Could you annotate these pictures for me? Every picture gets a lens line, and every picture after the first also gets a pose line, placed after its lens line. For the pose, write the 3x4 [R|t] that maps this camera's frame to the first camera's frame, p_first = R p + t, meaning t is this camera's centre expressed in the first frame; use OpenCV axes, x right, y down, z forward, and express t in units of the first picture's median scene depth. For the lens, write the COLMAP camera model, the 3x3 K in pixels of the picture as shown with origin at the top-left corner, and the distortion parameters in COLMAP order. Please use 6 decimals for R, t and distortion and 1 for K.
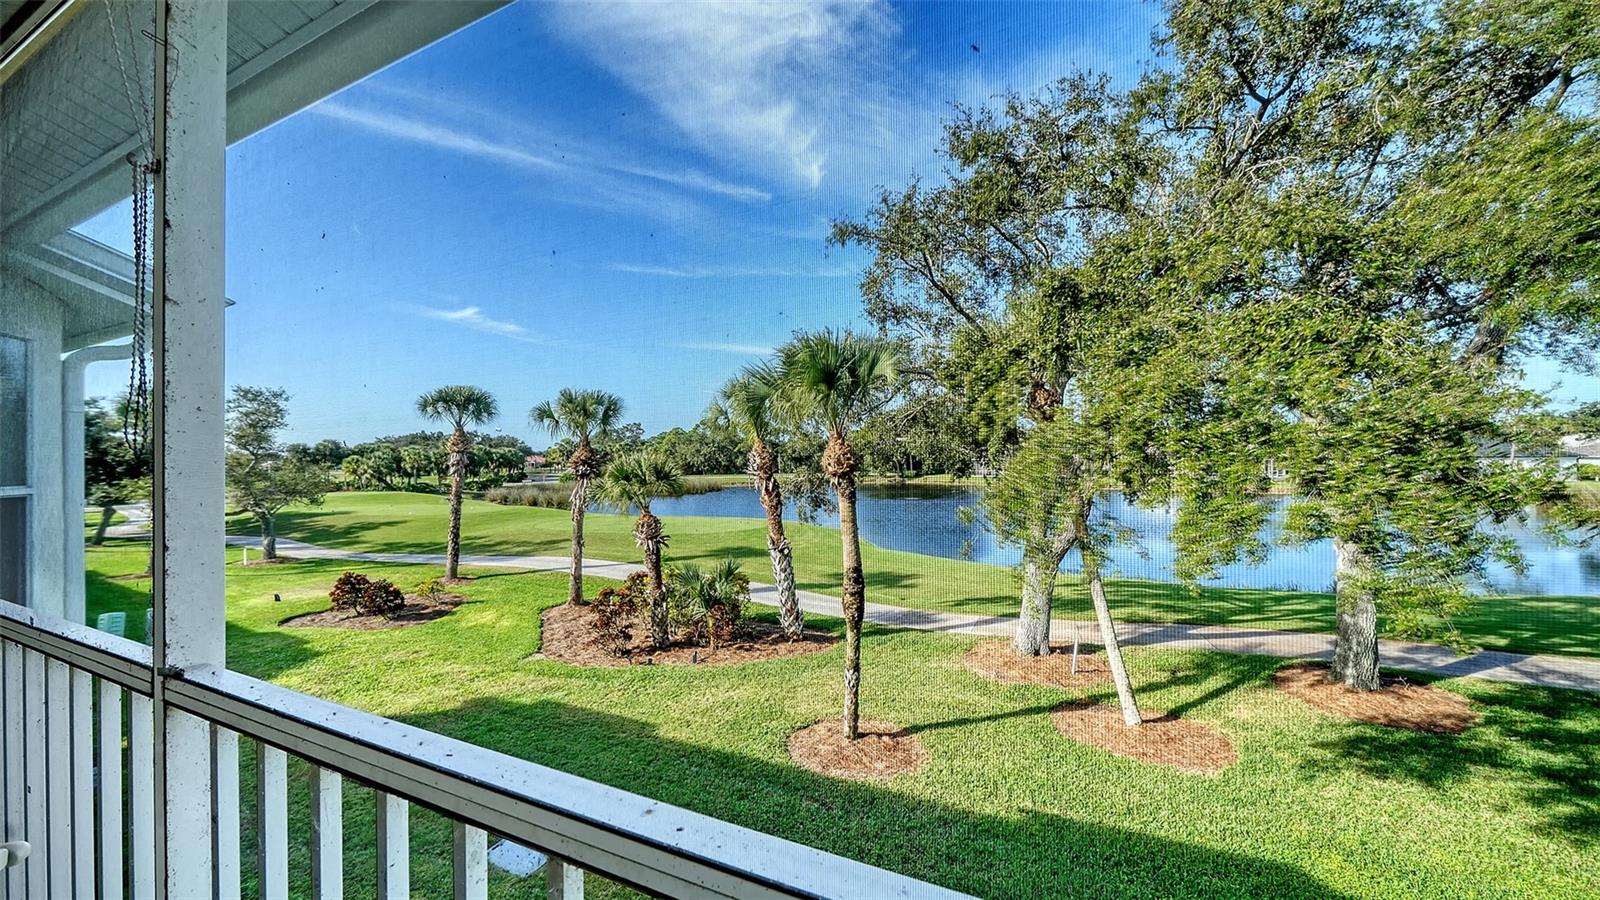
lens RADIAL K [[554.6, 0, 802.4], [0, 554.6, 456.5], [0, 0, 1]] dist [0.017098, 0.000236]
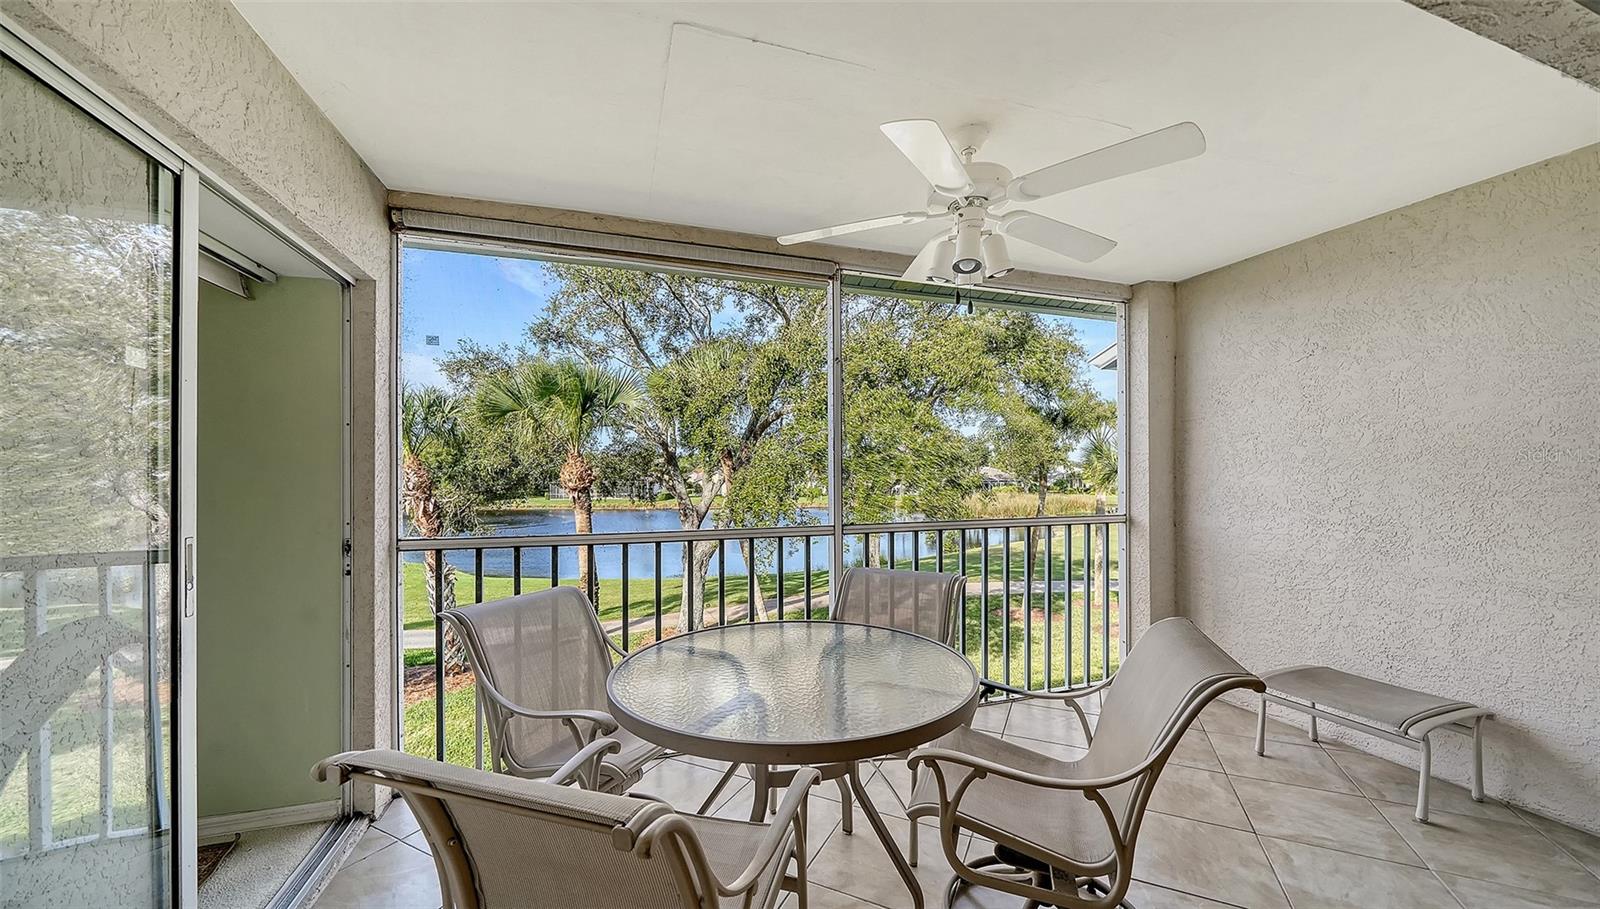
lens RADIAL K [[567.5, 0, 800.8], [0, 567.5, 482.5], [0, 0, 1]] dist [0.000085, 0.000004]
pose [[0.732235, 0.001353, 0.681050, -0.259727], [-0.002915, 0.999995, 0.001147, 0.011229], [-0.681045, -0.002825, 0.732236, -0.087341]]
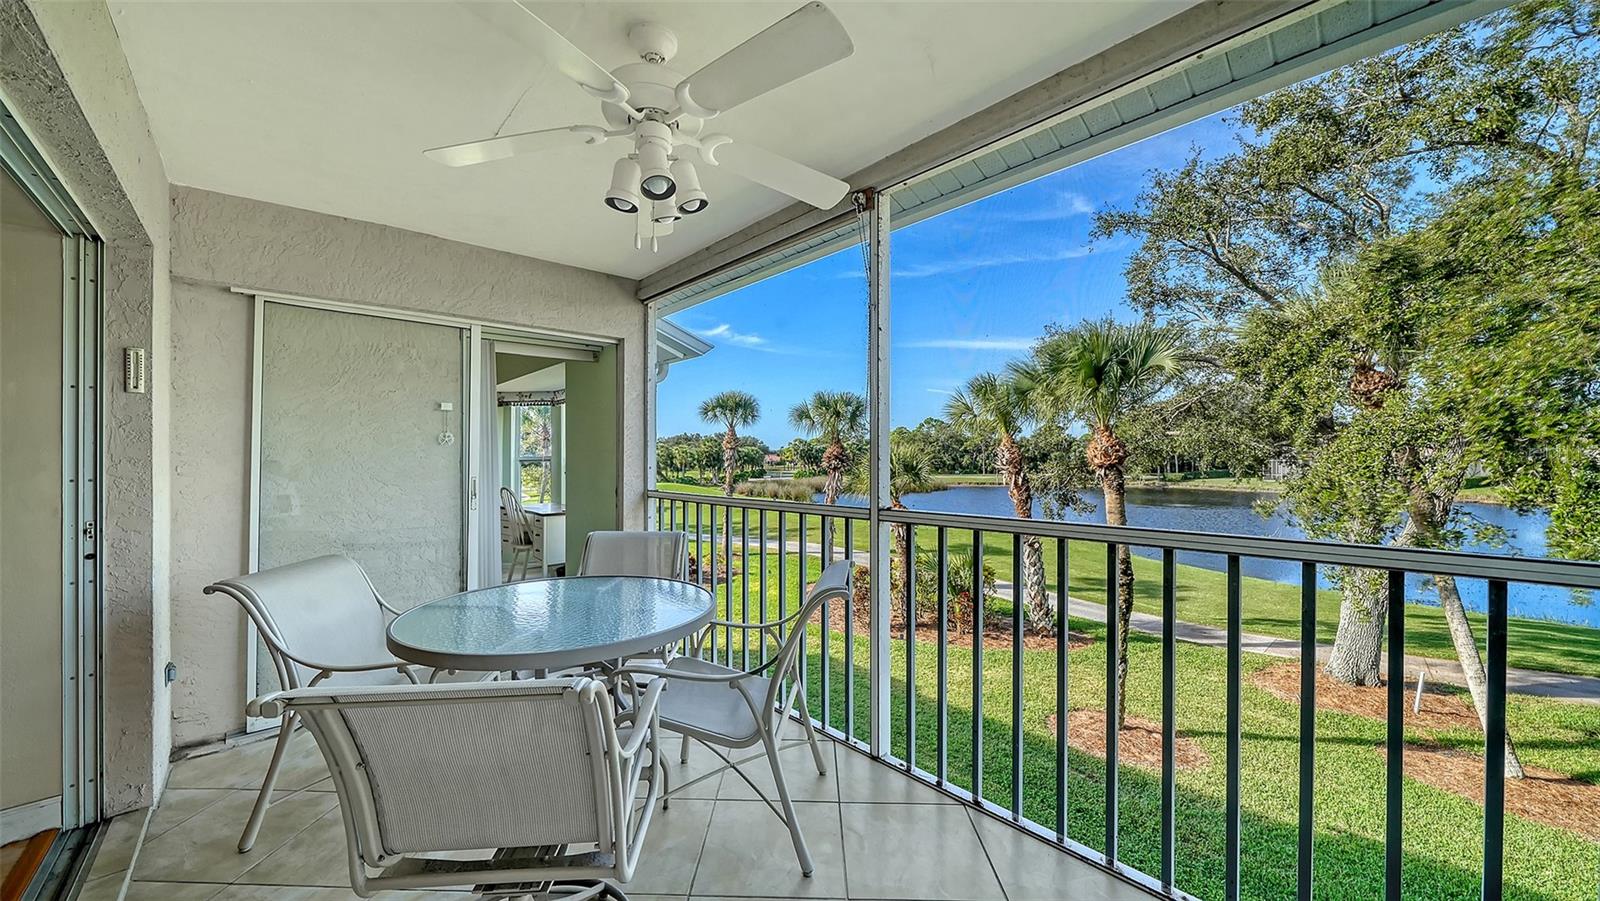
lens RADIAL K [[563.9, 0, 794.4], [0, 563.9, 459.4], [0, 0, 1]] dist [-0.000184, -0.000727]
pose [[0.921504, 0.007760, -0.388292, -0.039853], [-0.005702, 0.999963, 0.006452, 0.011058], [0.388328, -0.003732, 0.921514, -0.114917]]
